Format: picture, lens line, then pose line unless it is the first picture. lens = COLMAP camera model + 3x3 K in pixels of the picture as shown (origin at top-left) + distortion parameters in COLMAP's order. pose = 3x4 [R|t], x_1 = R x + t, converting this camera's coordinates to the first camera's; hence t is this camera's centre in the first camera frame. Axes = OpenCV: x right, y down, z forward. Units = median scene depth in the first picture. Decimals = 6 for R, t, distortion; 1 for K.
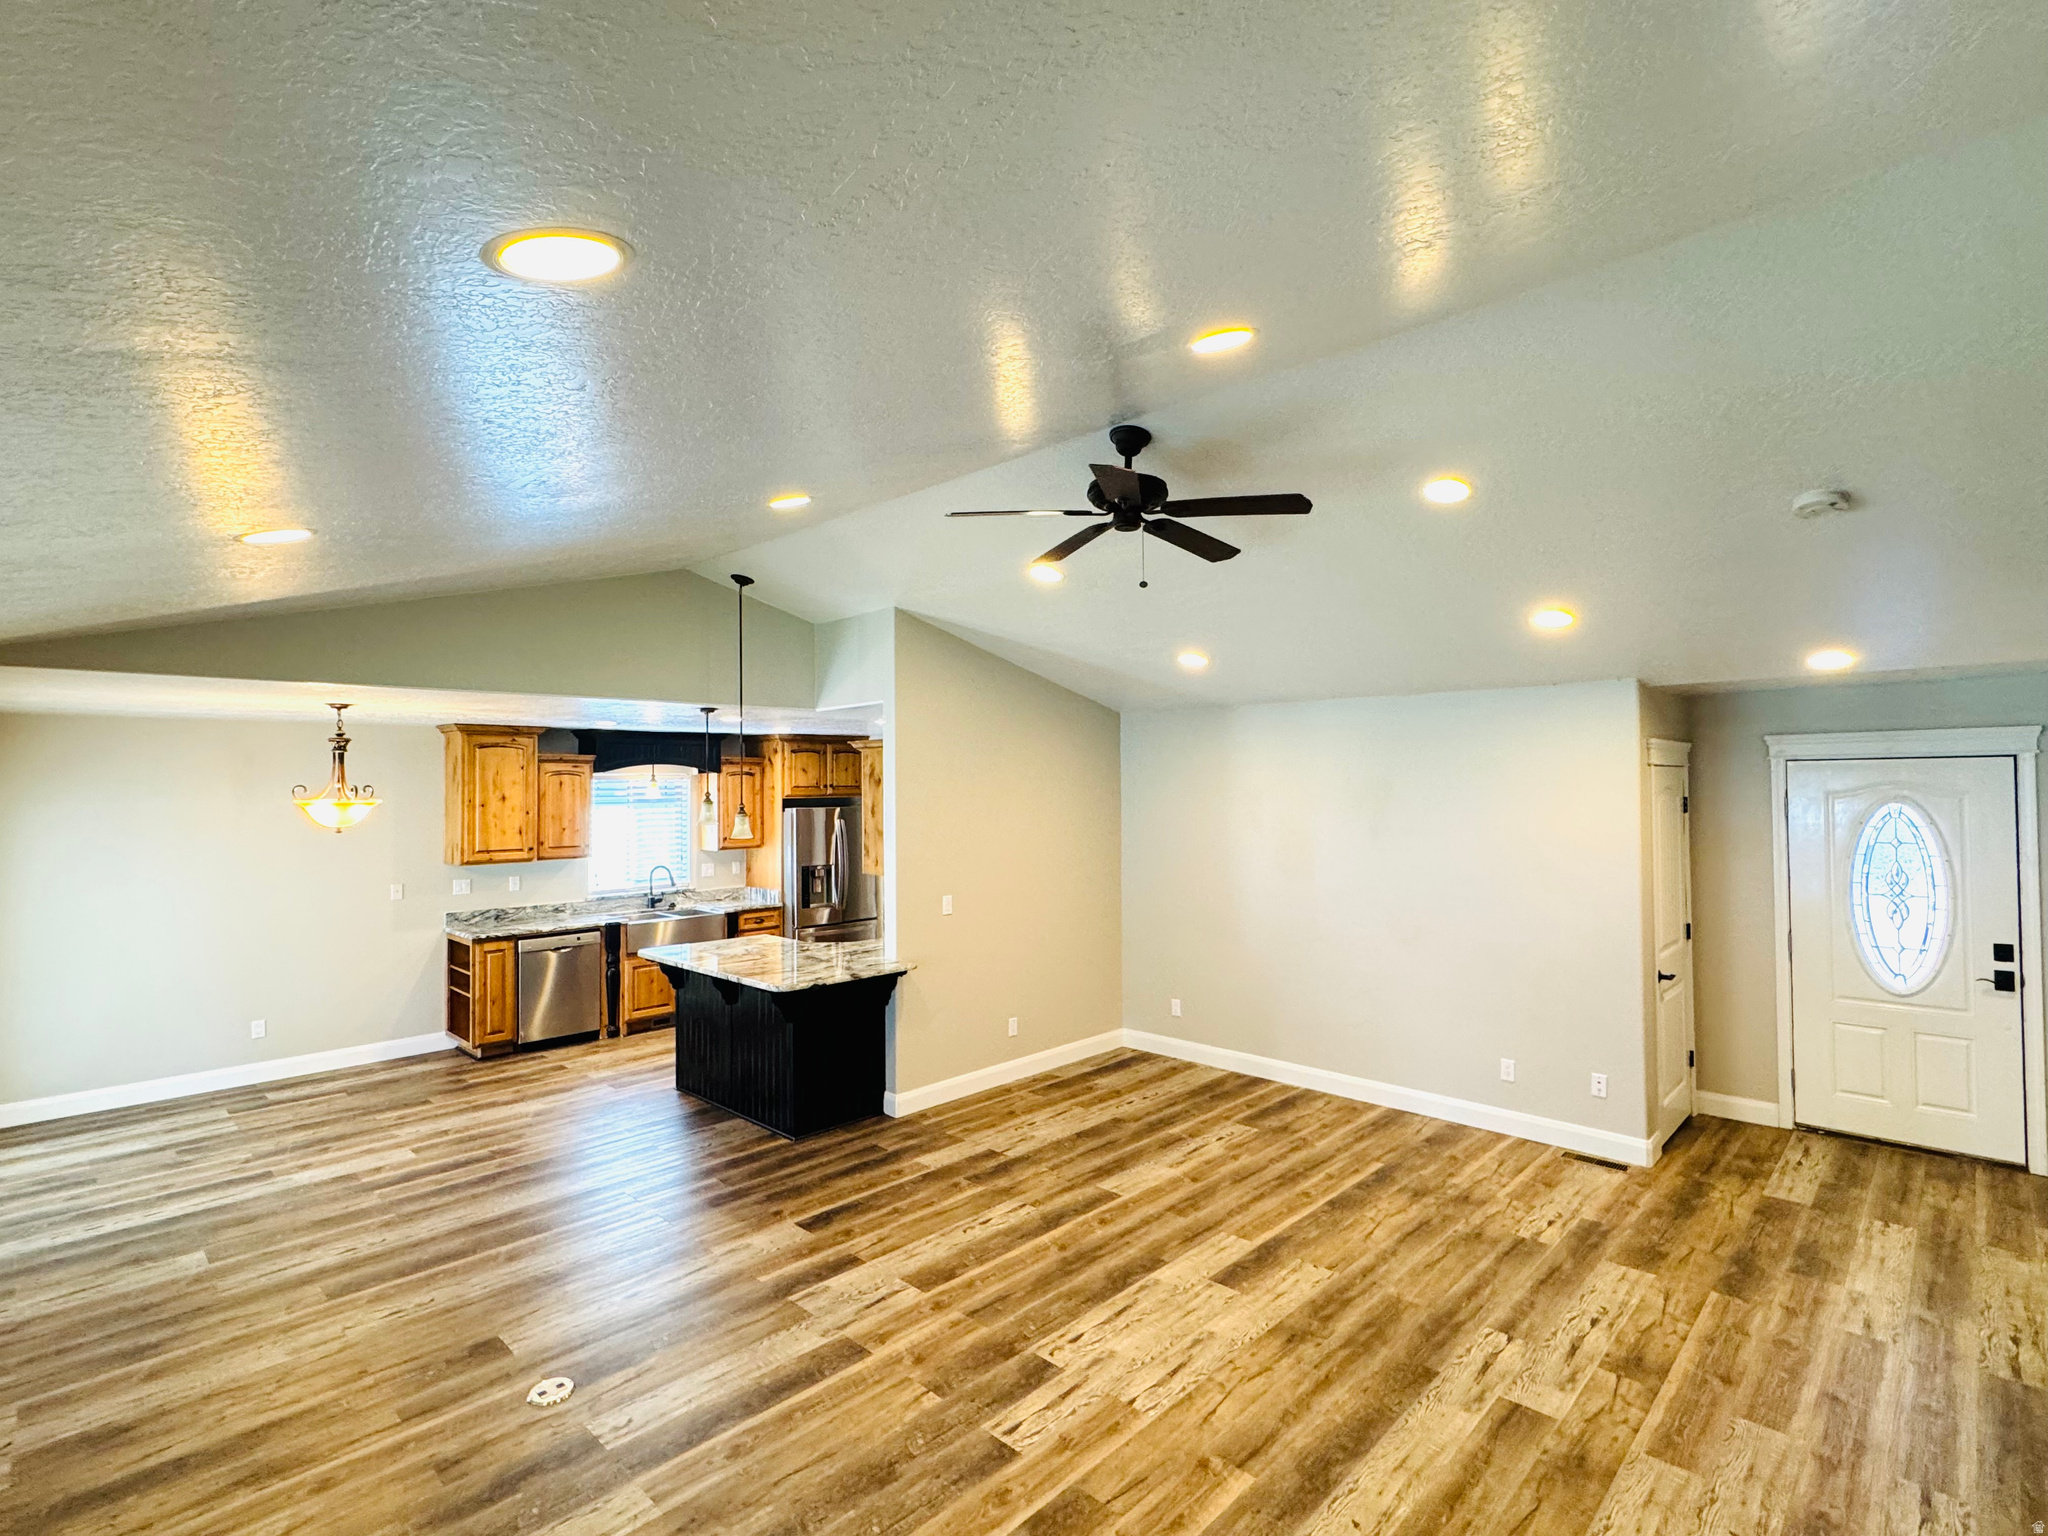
lens RADIAL K [[980.4, 0, 1018.1], [0, 980.4, 767.2], [0, 0, 1]] dist [-0.000780, 0.000365]
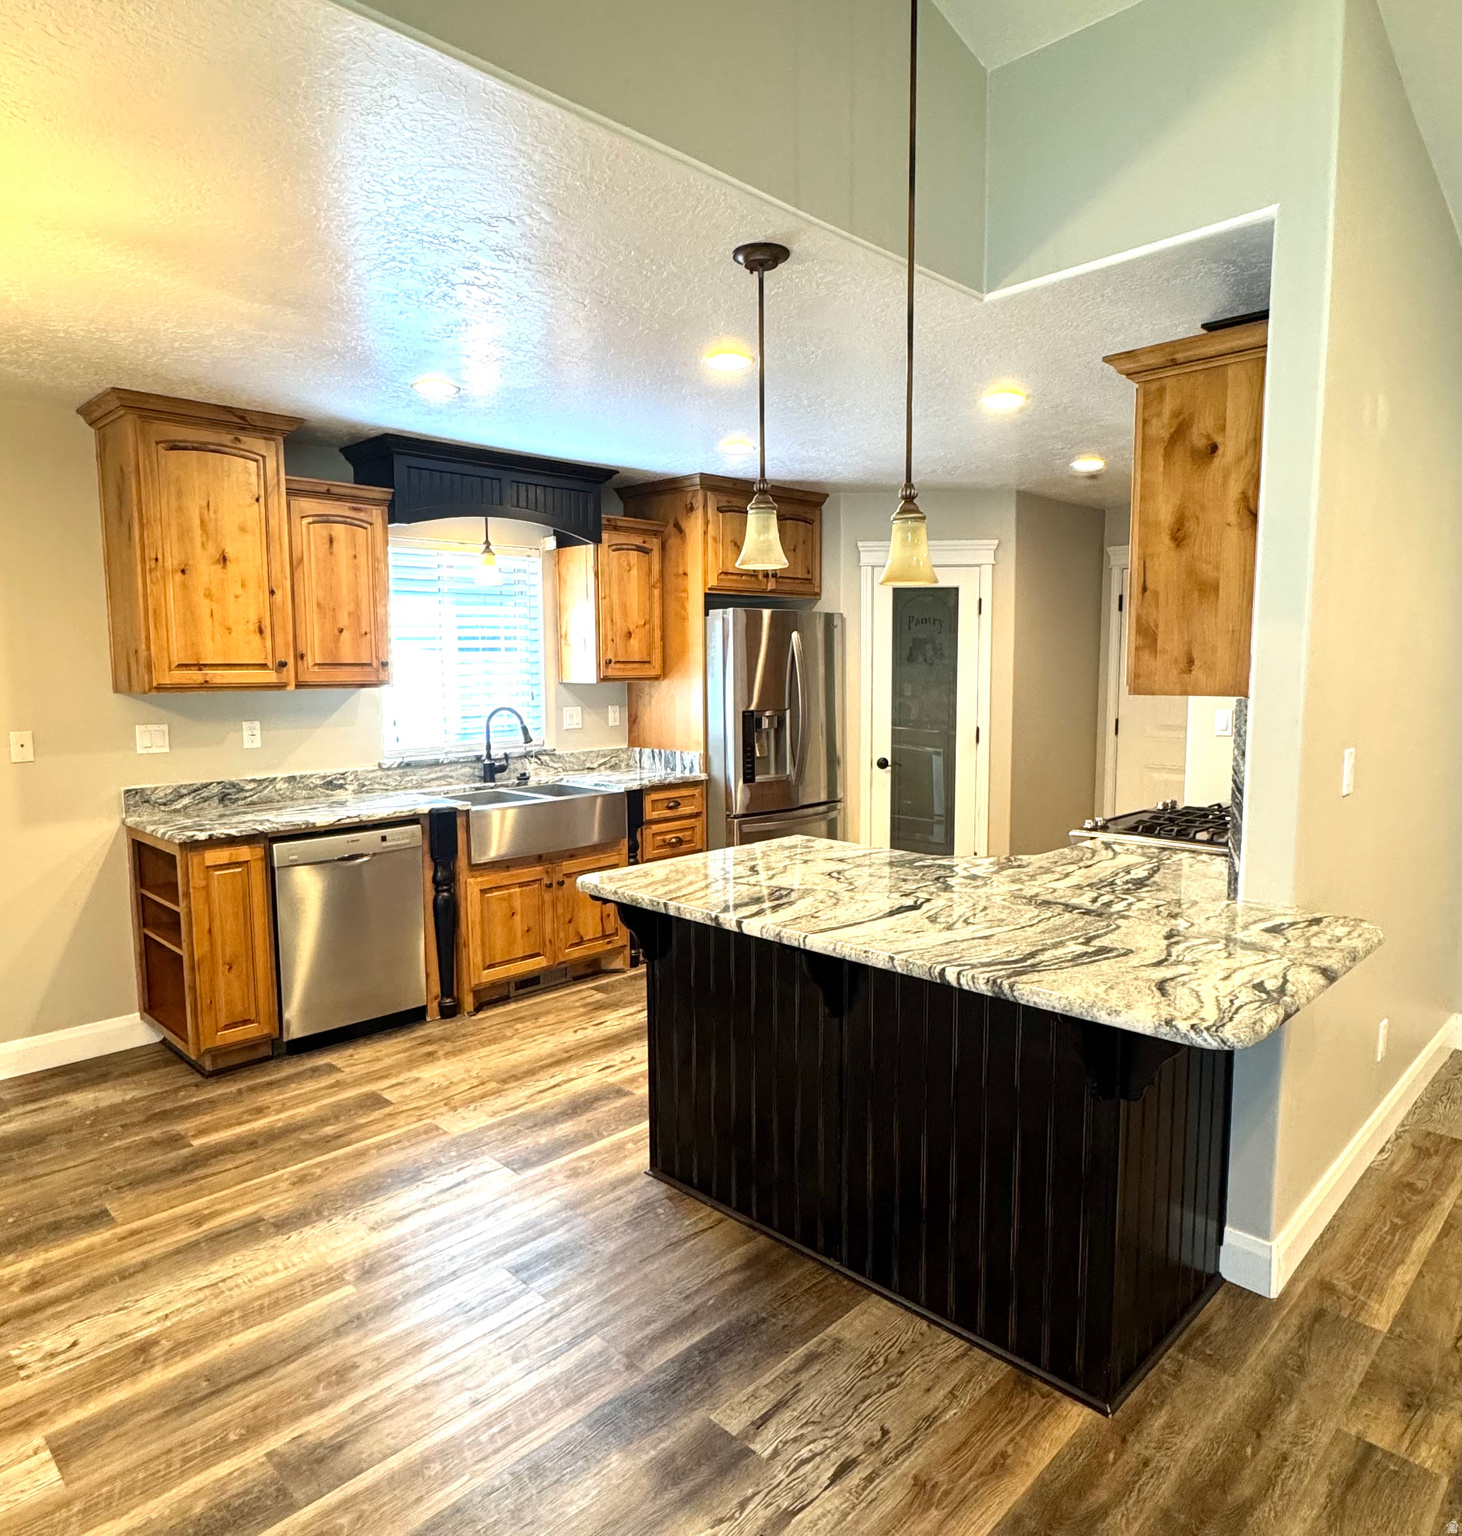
lens RADIAL K [[1013.1, 0, 731.1], [0, 1013.1, 770.5], [0, 0, 1]] dist [-0.005512, -0.001327]
pose [[0.999994, 0.003322, -0.001144, -0.343147], [-0.003152, 0.992074, 0.125618, 0.092825], [0.001552, -0.125614, 0.992078, 0.615754]]
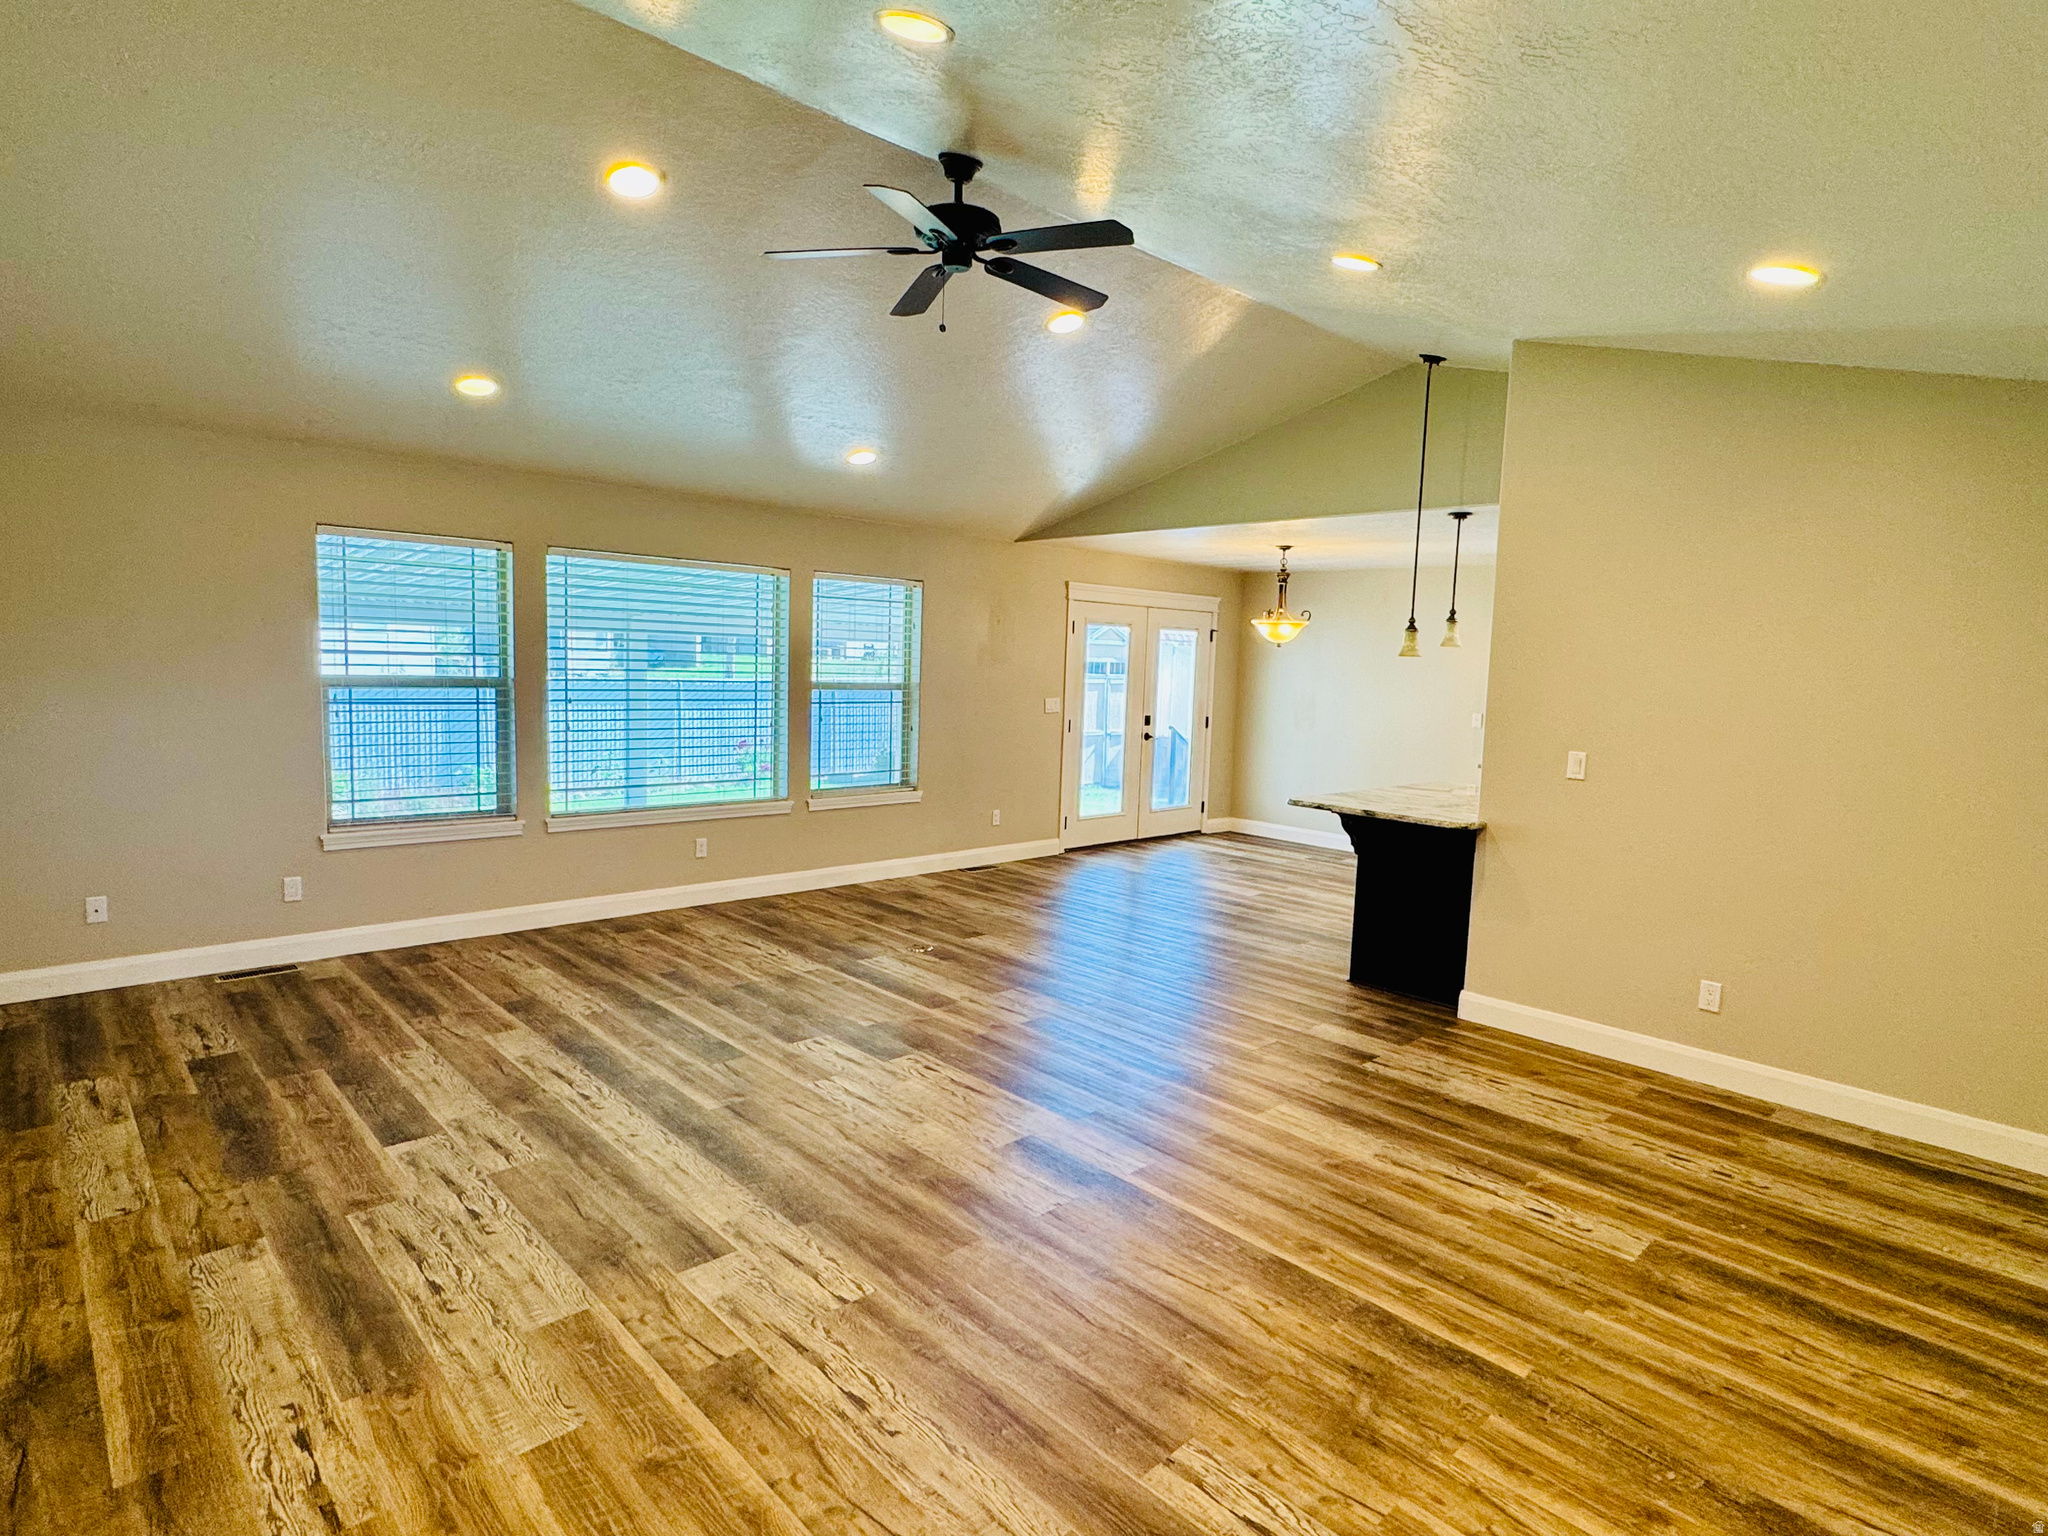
lens RADIAL K [[1073.7, 0, 1024.0], [0, 1073.7, 776.7], [0, 0, 1]] dist [-0.001029, 0.001788]
pose [[-0.031289, 0.119110, -0.992388, 0.712711], [-0.014995, 0.992706, 0.119621, 0.068478], [0.999398, 0.018624, -0.029275, 0.670641]]
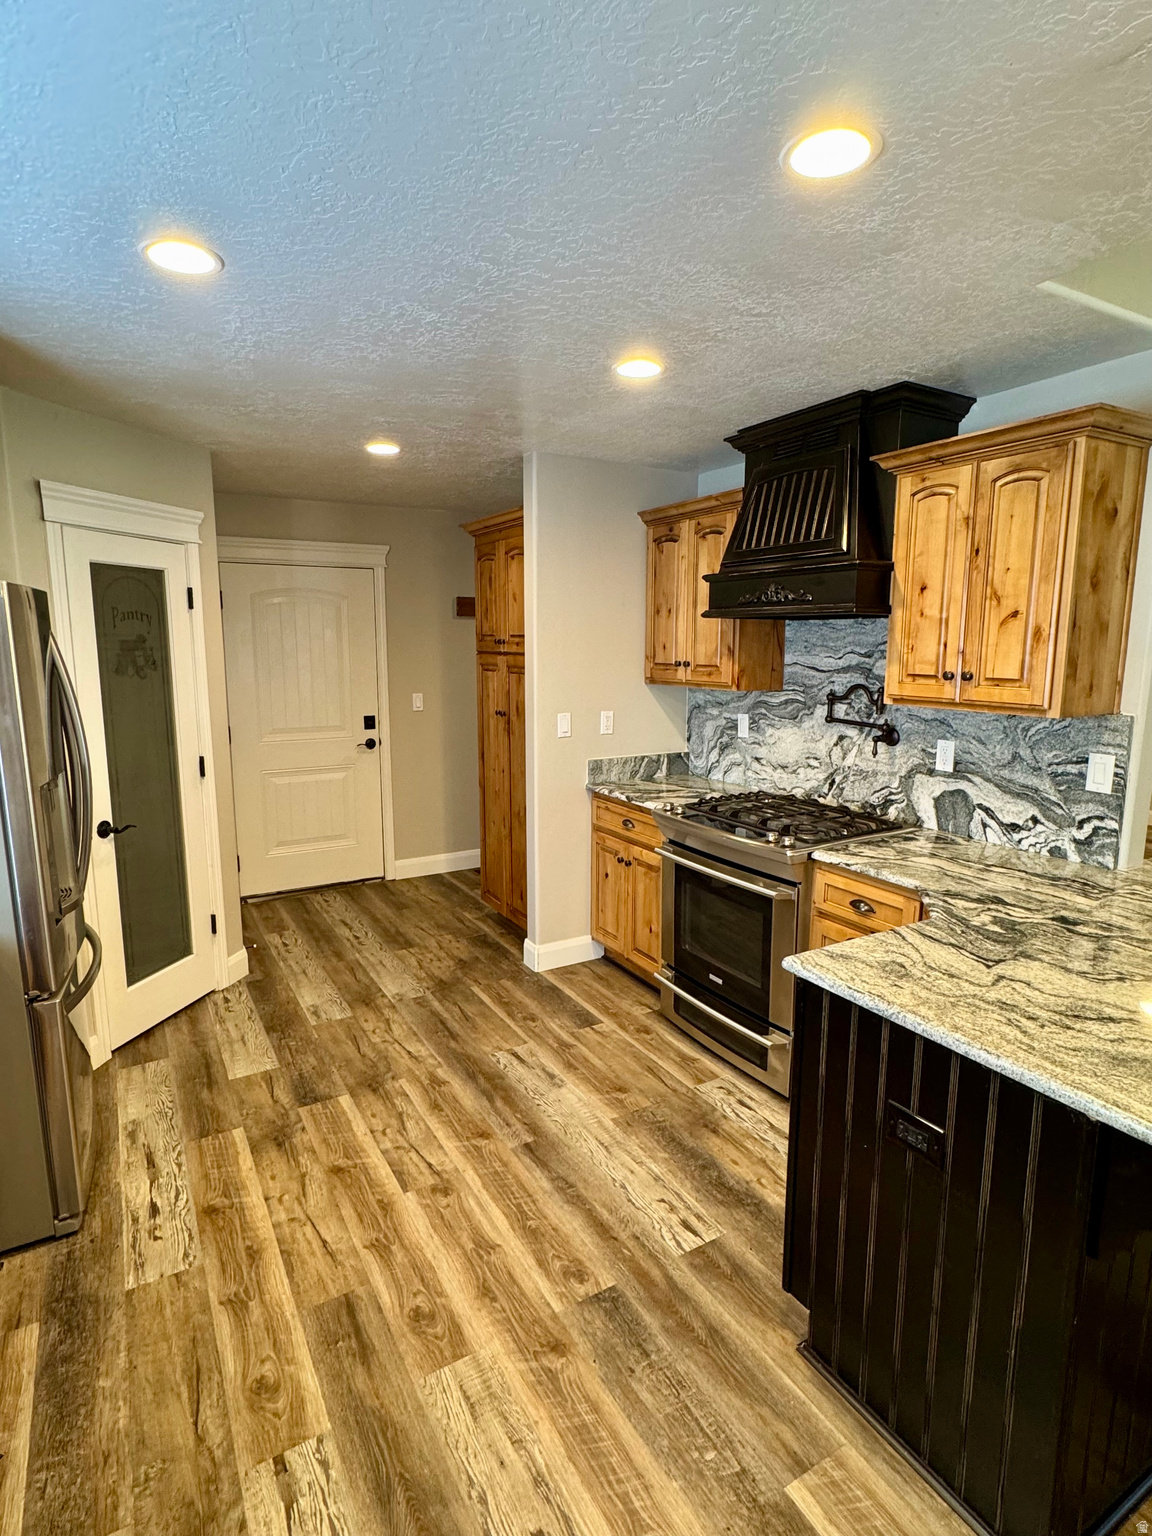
lens RADIAL K [[805.3, 0, 577.4], [0, 805.3, 765.7], [0, 0, 1]] dist [-0.001029, 0.001788]
pose [[0.259186, -0.140031, 0.955622, -0.614837], [-0.022520, 0.988289, 0.150926, 0.083479], [-0.965565, -0.060638, 0.252997, 1.189653]]
